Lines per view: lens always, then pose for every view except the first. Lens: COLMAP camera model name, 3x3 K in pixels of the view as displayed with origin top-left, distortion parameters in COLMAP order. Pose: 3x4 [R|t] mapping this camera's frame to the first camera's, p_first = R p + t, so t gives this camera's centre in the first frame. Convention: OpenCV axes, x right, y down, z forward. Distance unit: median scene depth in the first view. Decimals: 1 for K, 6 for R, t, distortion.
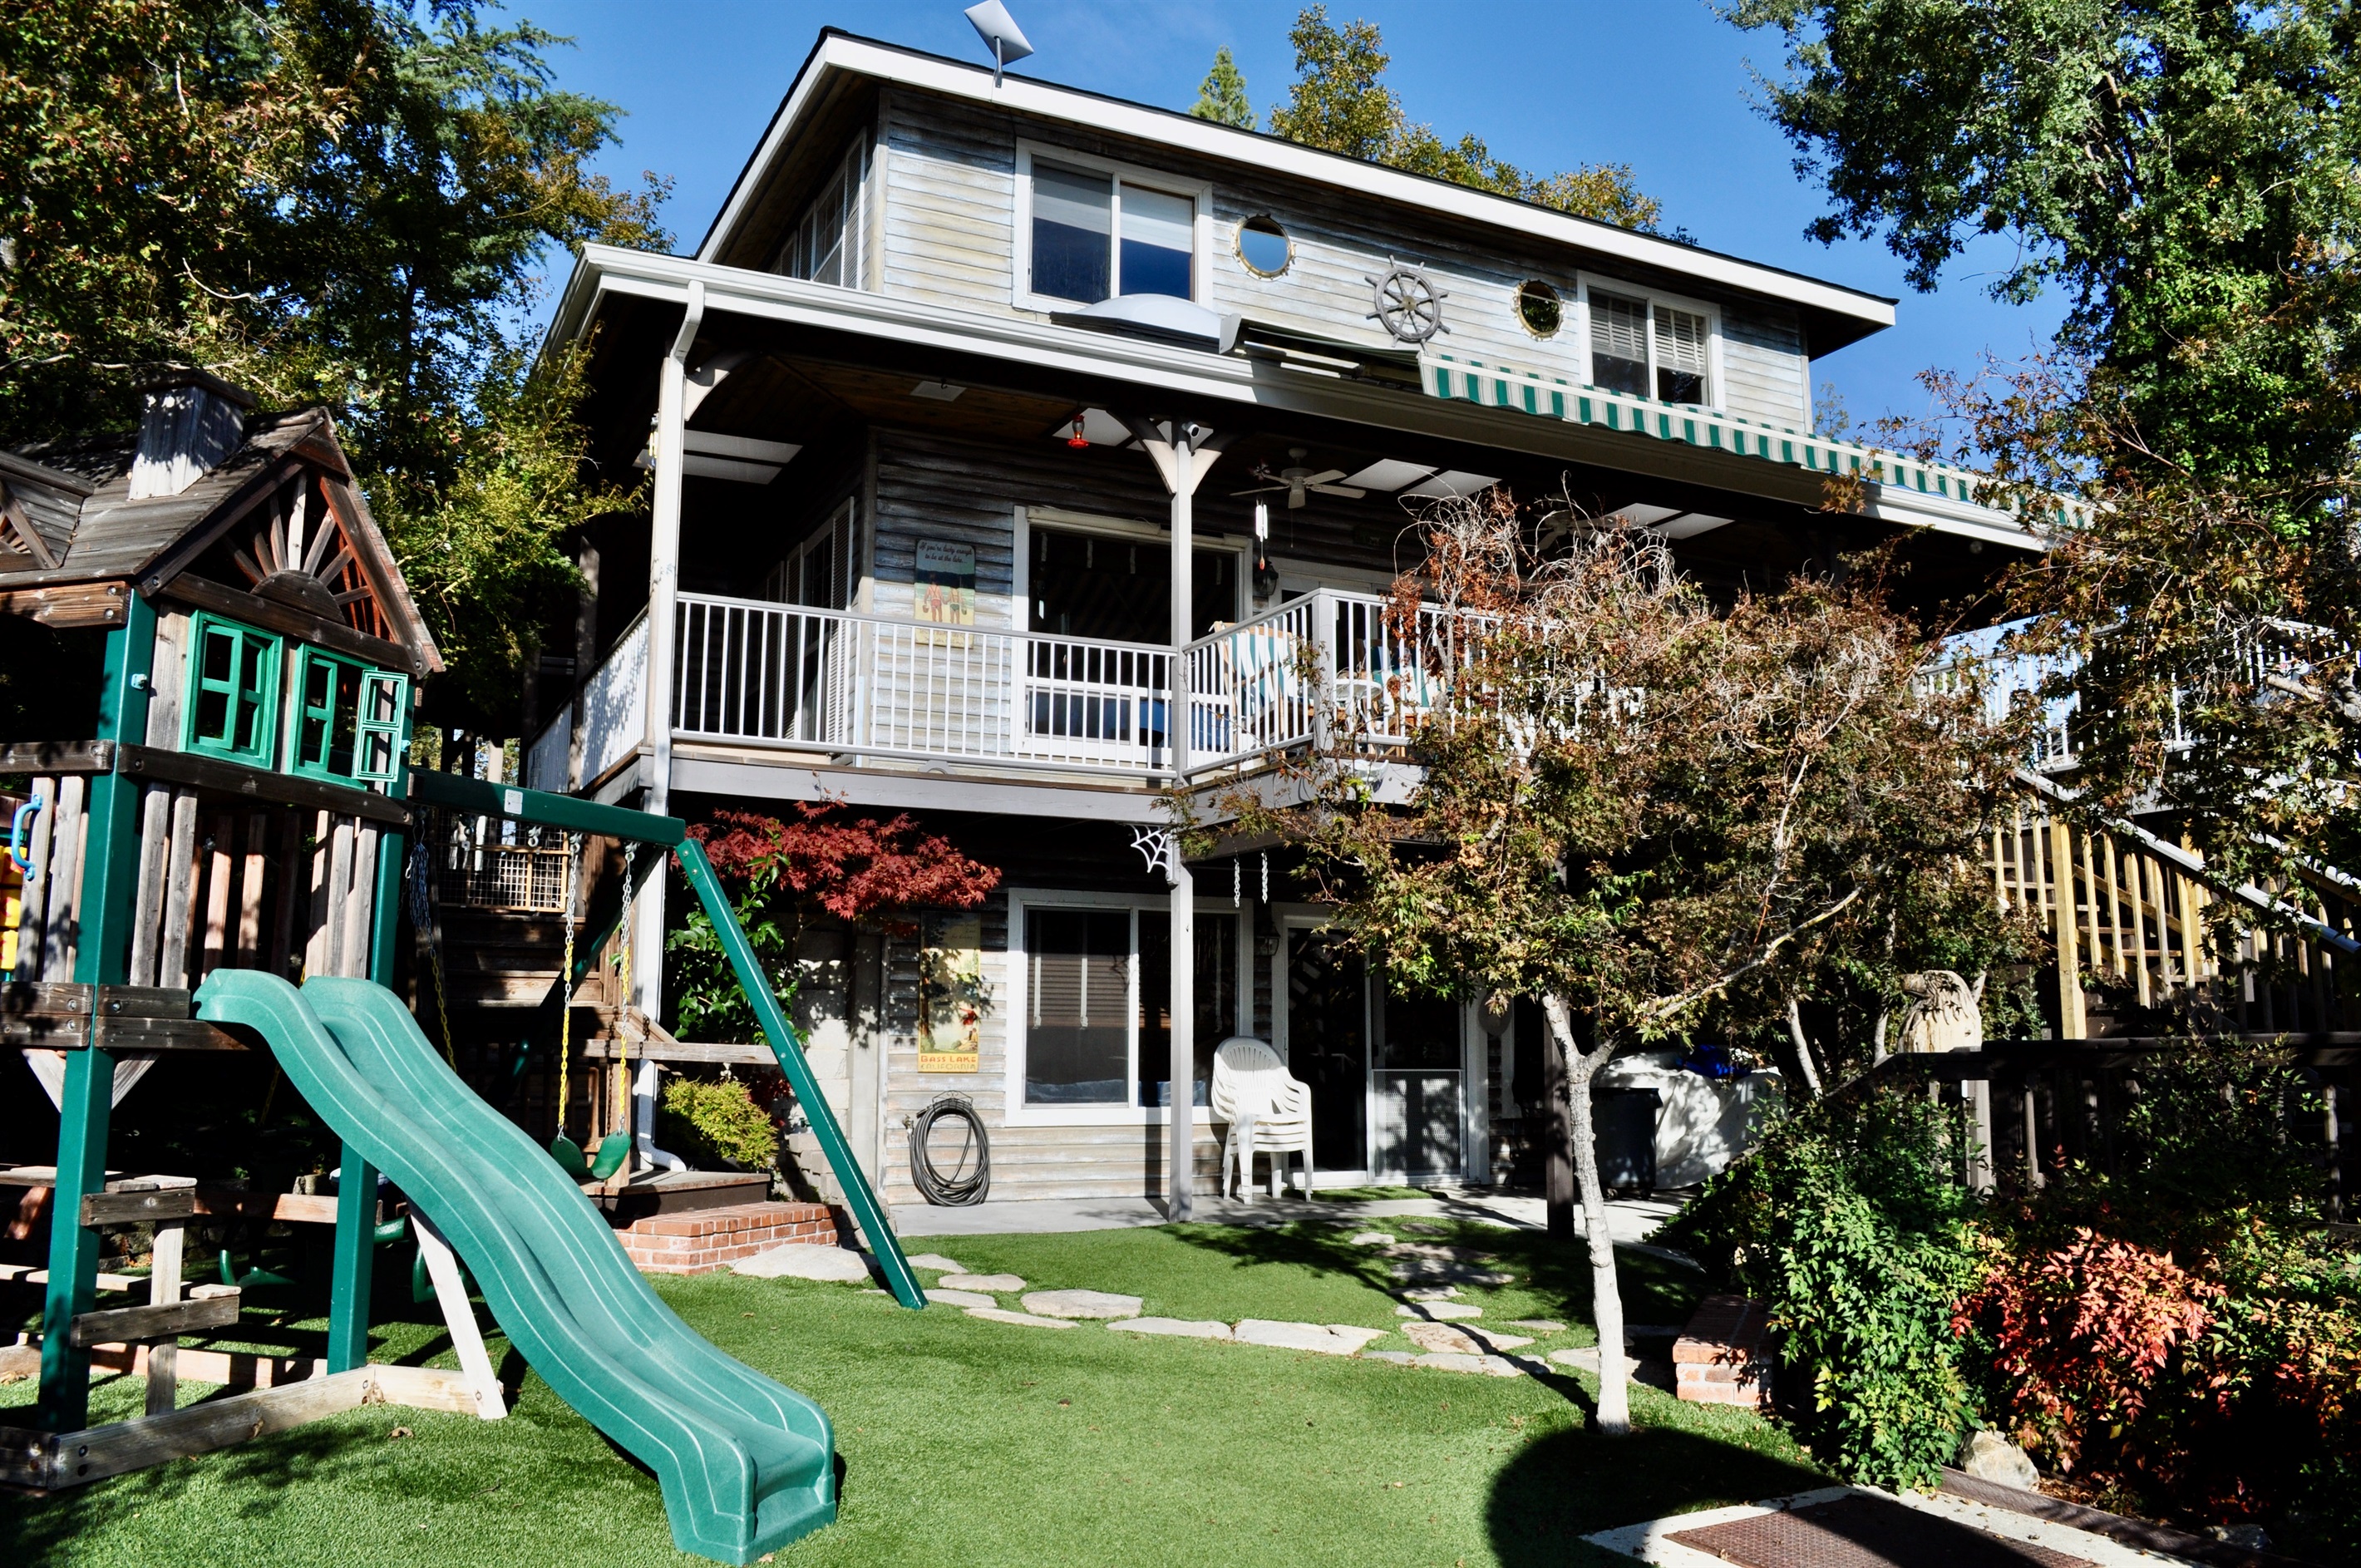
lens RADIAL K [[1890.7, 0, 1180.5], [0, 1890.7, 784.0], [0, 0, 1]] dist [-0.077085, 0.008655]
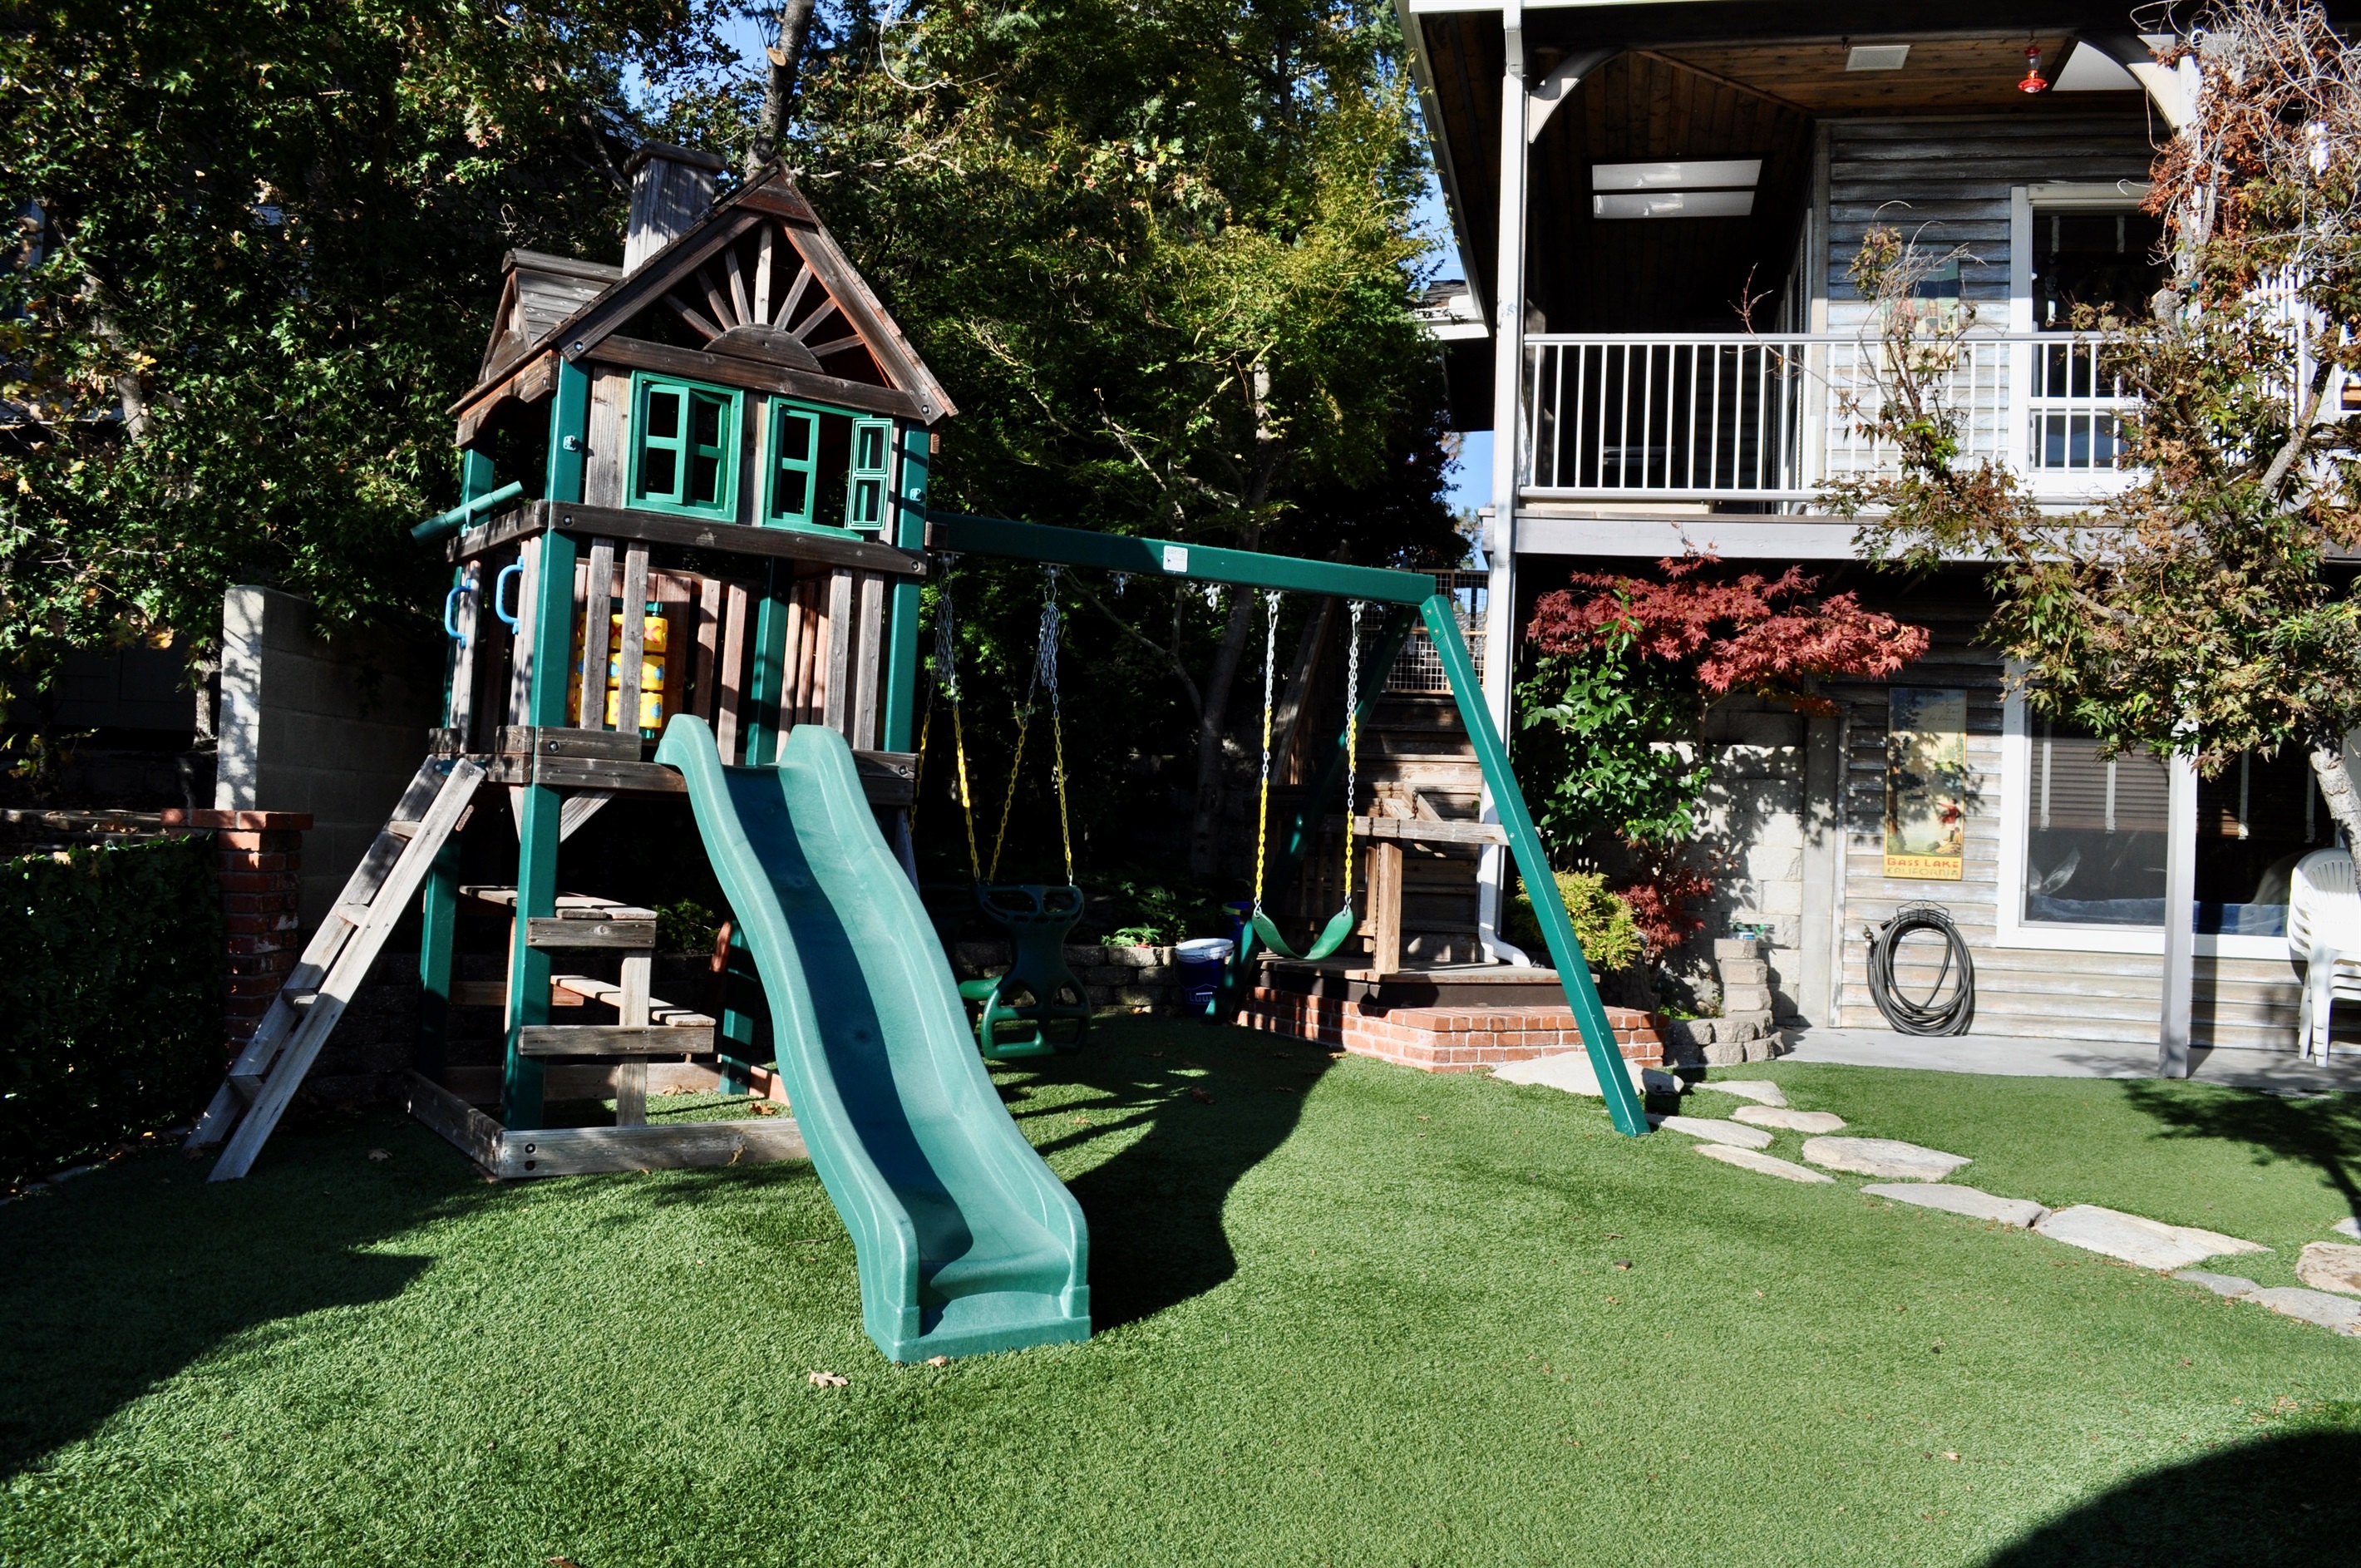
lens RADIAL K [[1890.7, 0, 1180.5], [0, 1890.7, 784.0], [0, 0, 1]] dist [-0.077085, 0.008655]
pose [[0.767910, 0.010432, -0.640472, 0.183457], [0.050787, 0.995728, 0.077111, 0.034549], [0.638541, -0.091742, 0.764100, 0.178441]]
